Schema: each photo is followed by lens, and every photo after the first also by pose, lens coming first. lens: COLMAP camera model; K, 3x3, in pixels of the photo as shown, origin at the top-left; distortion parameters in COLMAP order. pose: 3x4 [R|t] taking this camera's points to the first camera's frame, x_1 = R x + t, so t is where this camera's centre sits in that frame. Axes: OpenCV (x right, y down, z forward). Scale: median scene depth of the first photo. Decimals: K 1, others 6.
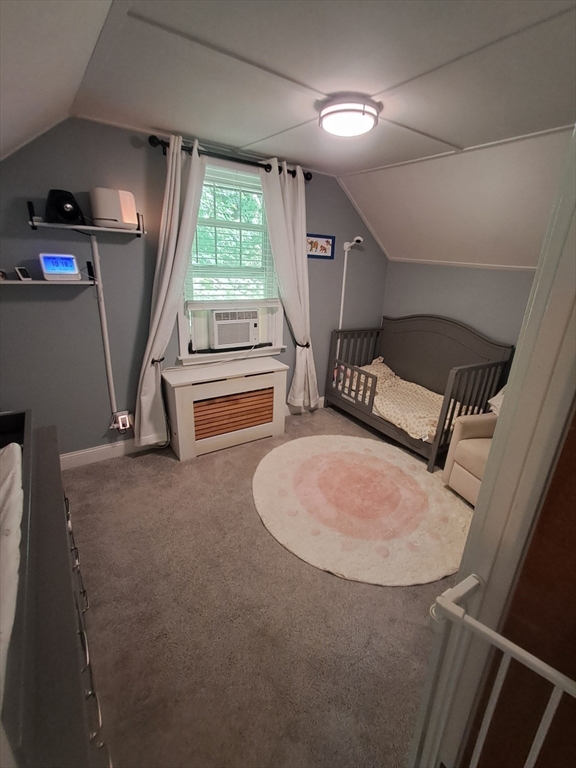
lens RADIAL K [[347.5, 0, 300.8], [0, 347.5, 383.9], [0, 0, 1]] dist [-0.000790, 0.000387]
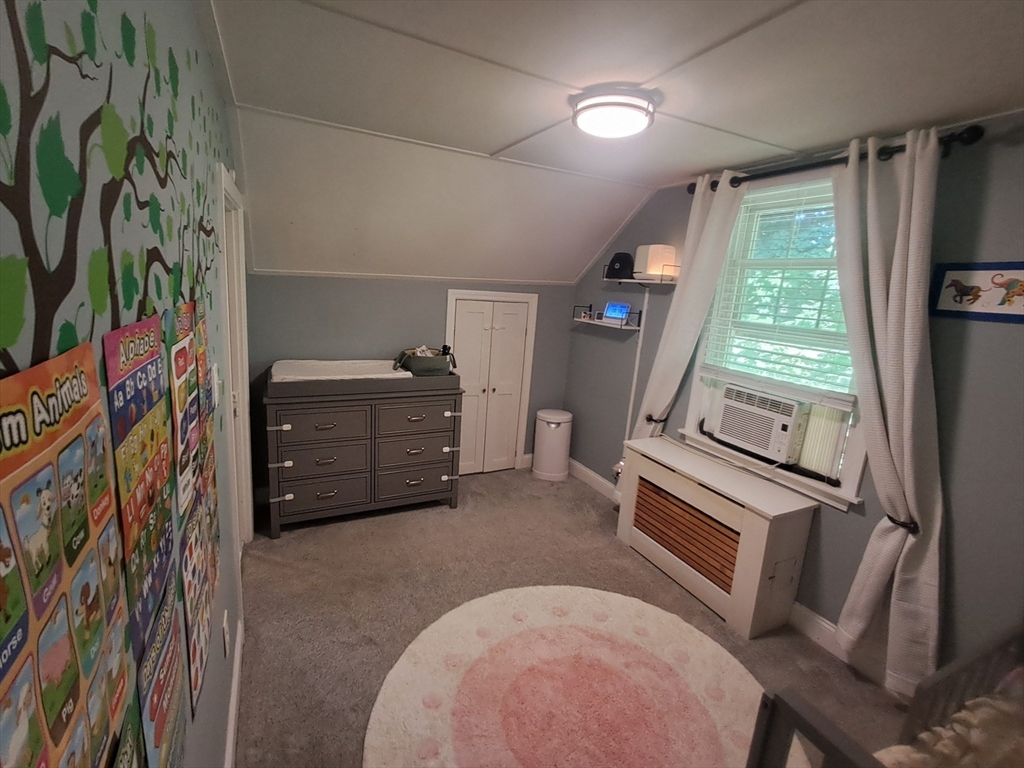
lens RADIAL K [[463.4, 0, 507.7], [0, 463.4, 380.2], [0, 0, 1]] dist [-0.000790, 0.000387]
pose [[-0.147165, 0.144103, -0.978558, 0.720442], [-0.398600, 0.896800, 0.192009, -0.221461], [0.905241, 0.418310, -0.074538, 0.673068]]
